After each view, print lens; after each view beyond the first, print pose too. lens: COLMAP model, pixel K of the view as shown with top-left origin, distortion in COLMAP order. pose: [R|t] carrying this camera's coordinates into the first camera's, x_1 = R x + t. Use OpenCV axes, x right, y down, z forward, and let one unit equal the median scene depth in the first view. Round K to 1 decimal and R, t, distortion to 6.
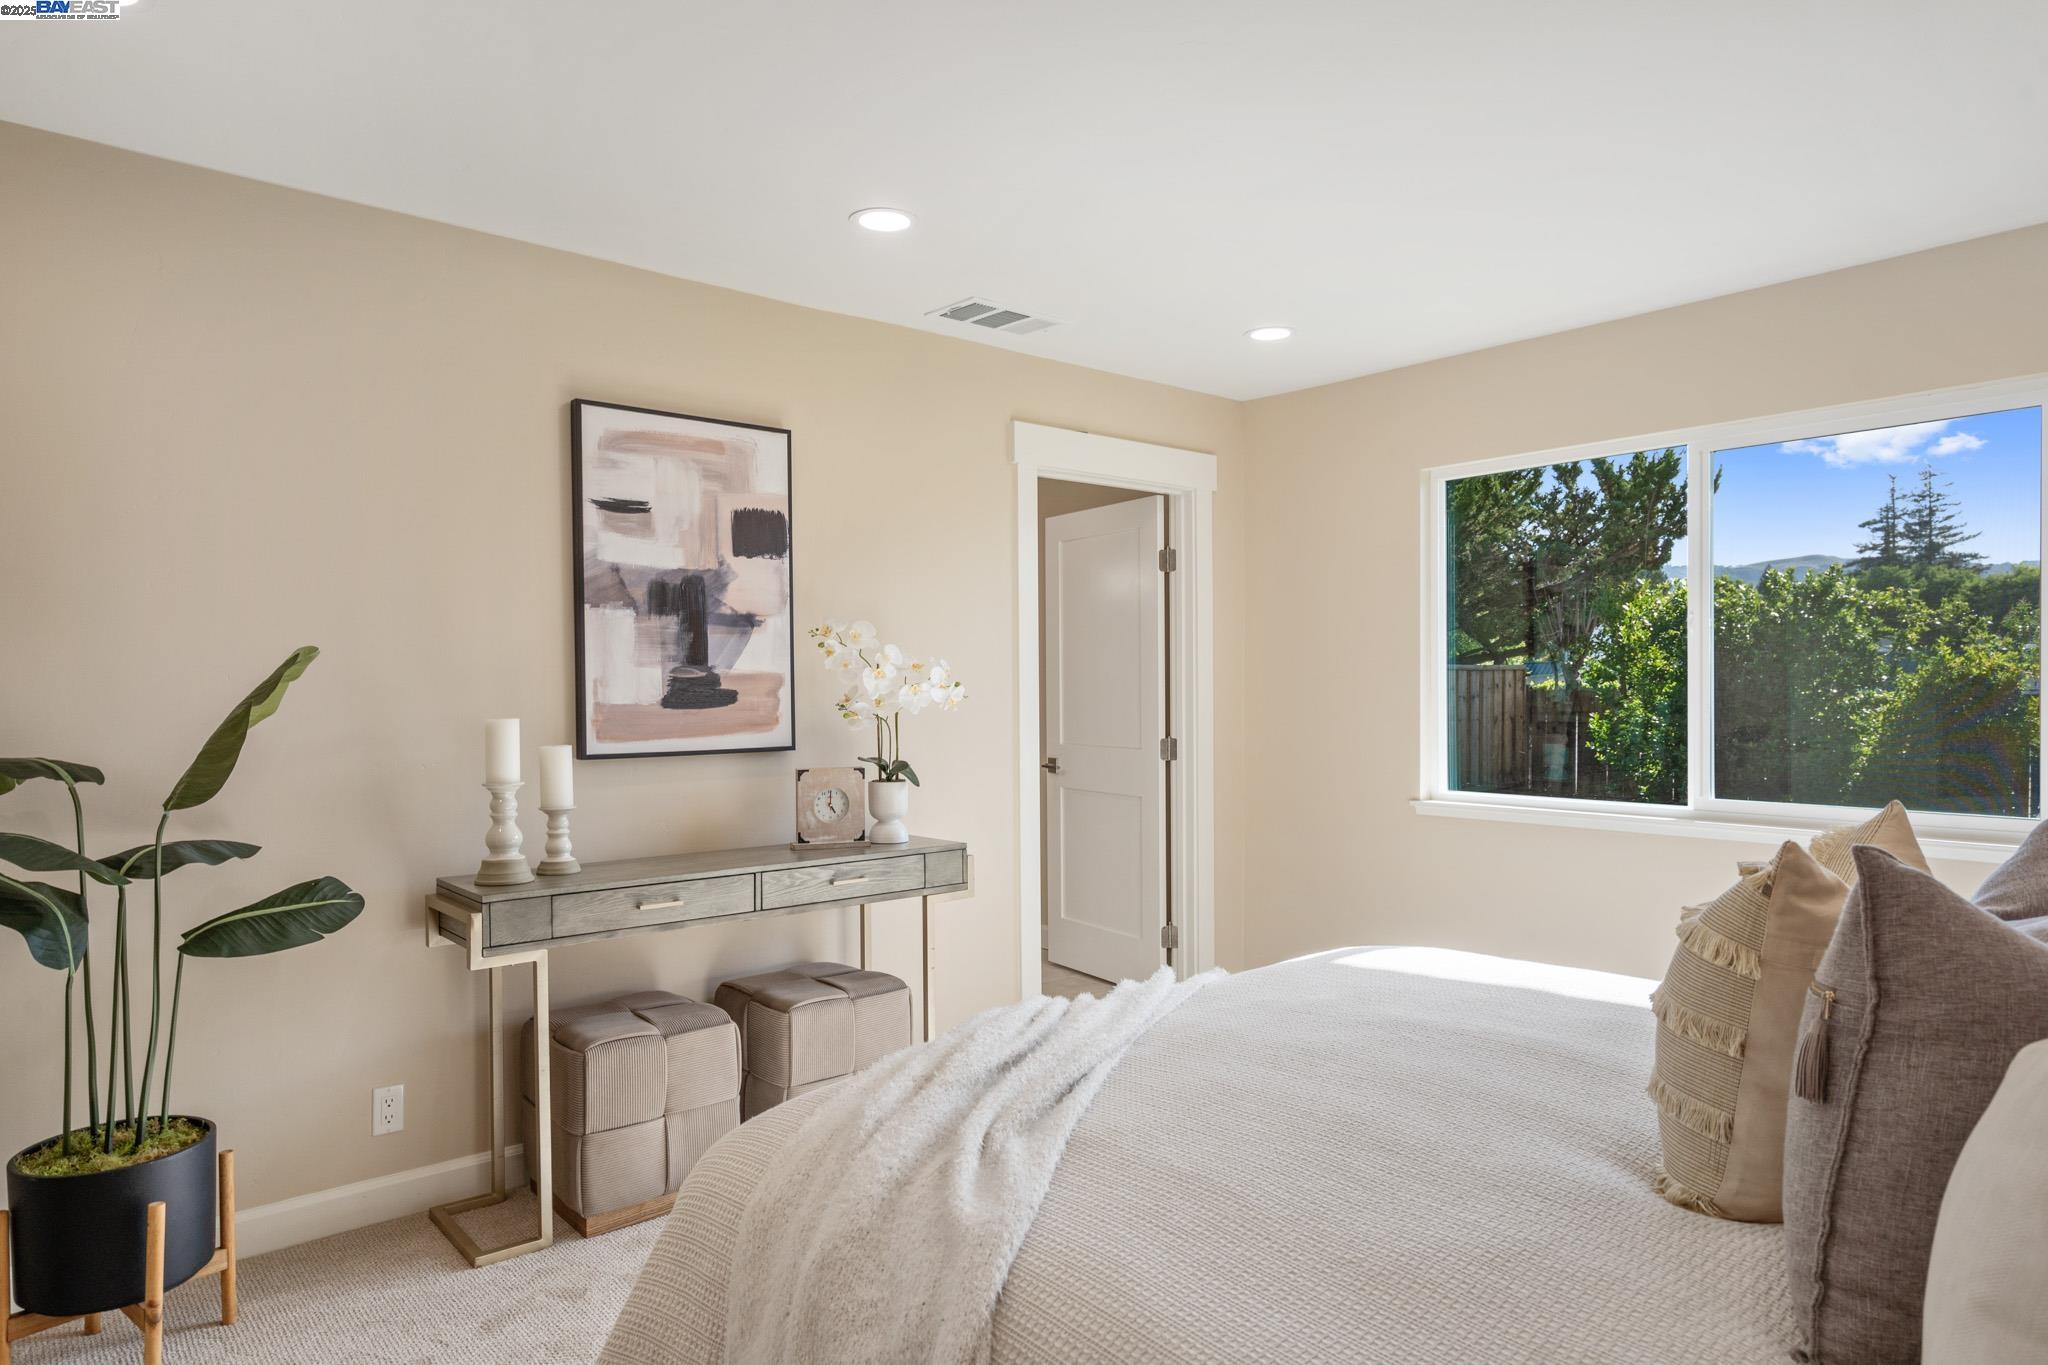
lens RADIAL K [[1235.7, 0, 1023.9], [0, 1235.7, 696.3], [0, 0, 1]] dist [0.009737, -0.000606]
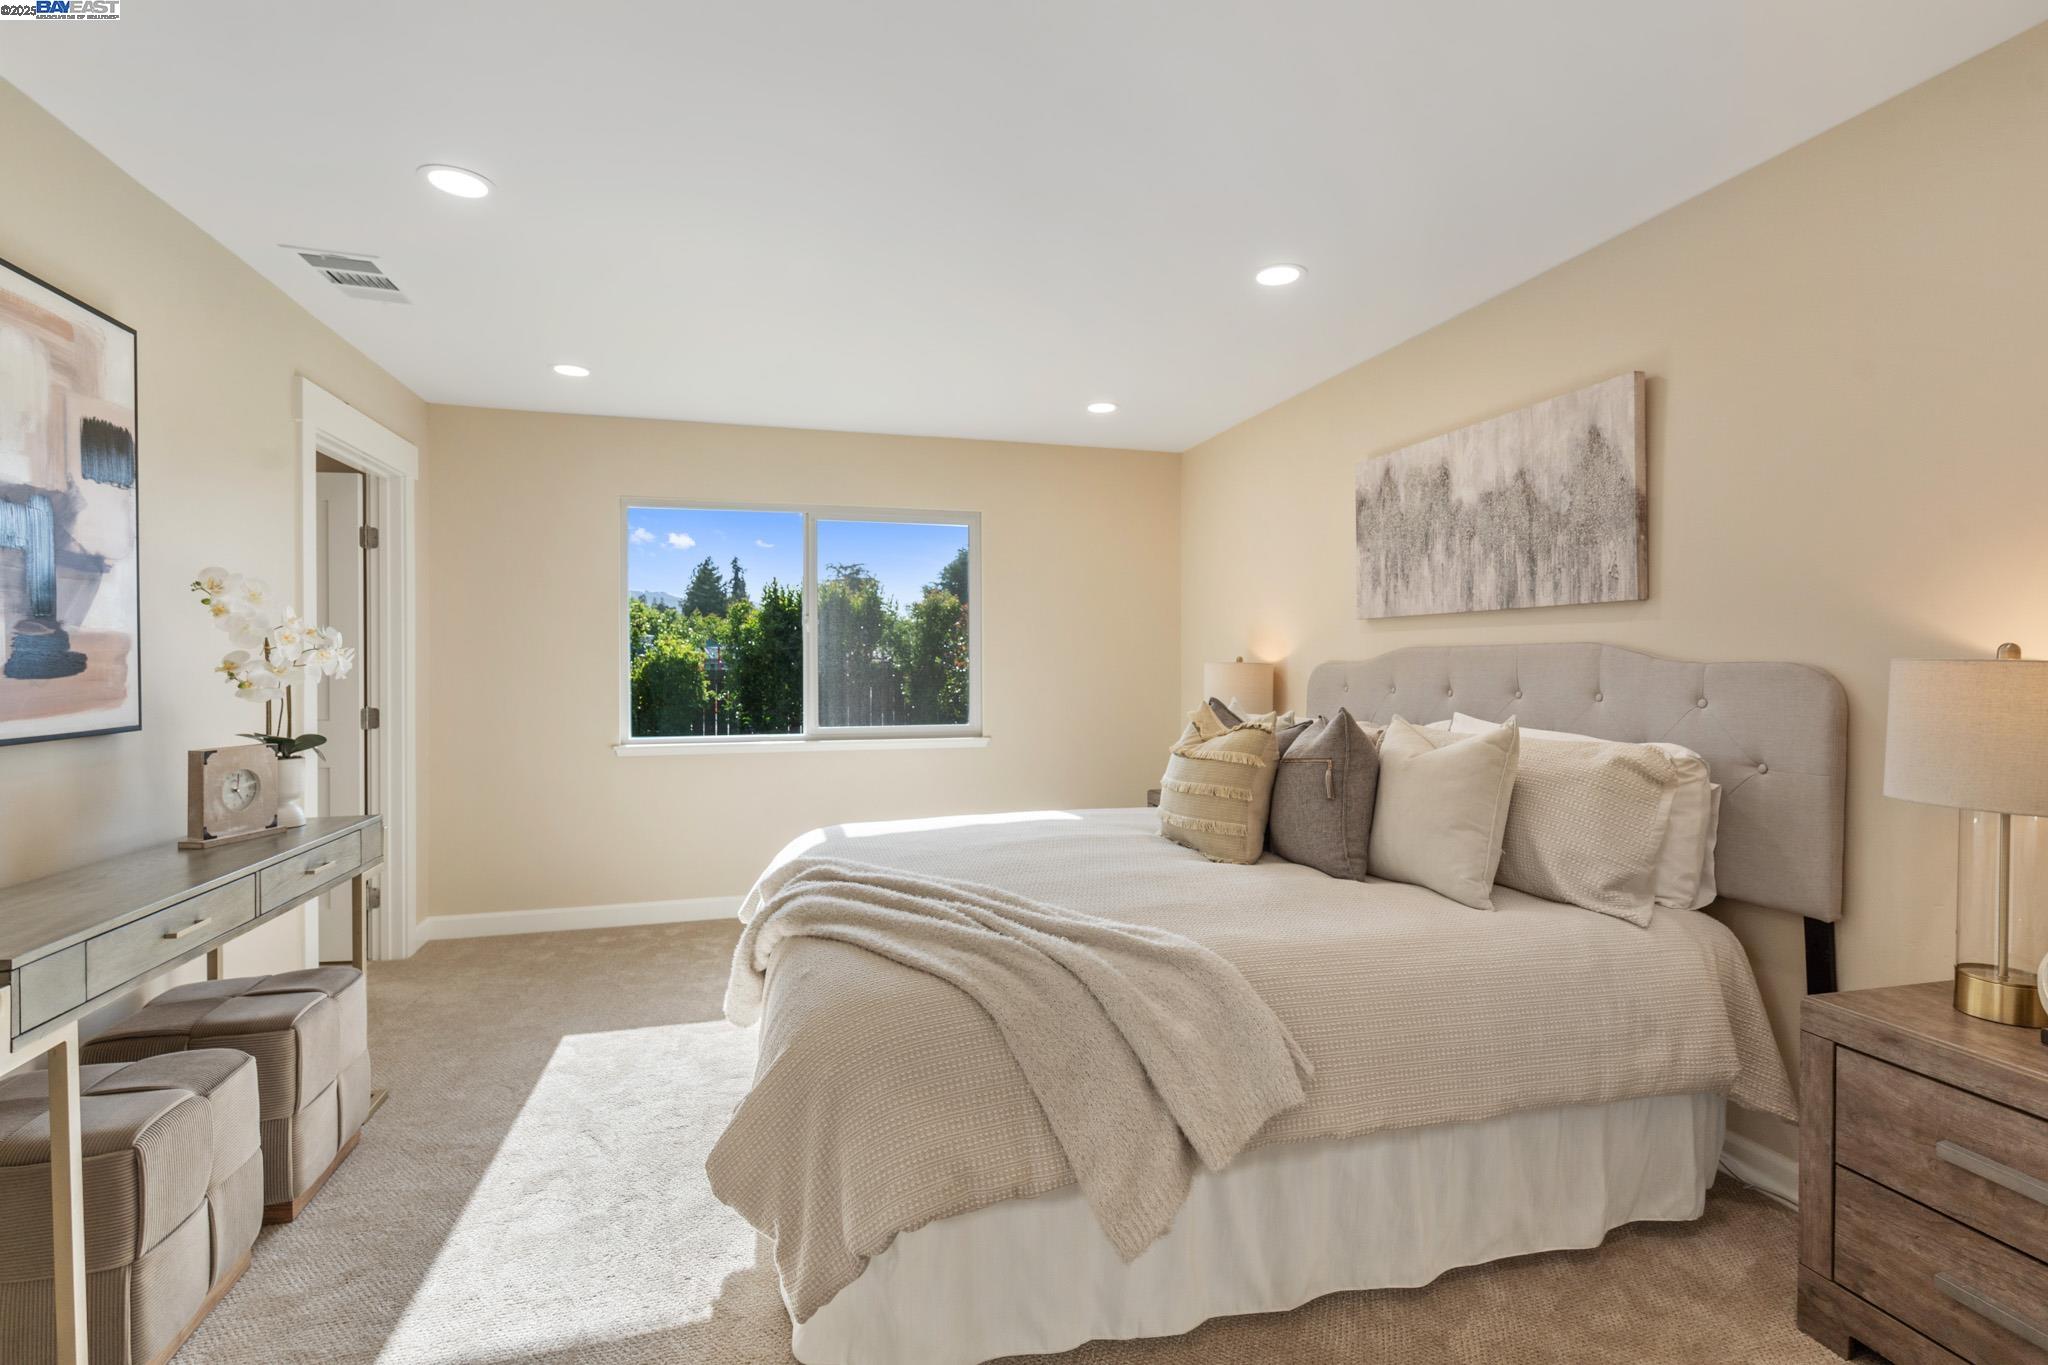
lens RADIAL K [[938.0, 0, 1017.9], [0, 938.0, 664.0], [0, 0, 1]] dist [-0.003701, 0.002061]
pose [[0.416675, 0.002630, 0.909052, -0.515347], [0.009268, 0.999932, -0.007141, 0.010365], [-0.909008, 0.011401, 0.416622, 0.237984]]
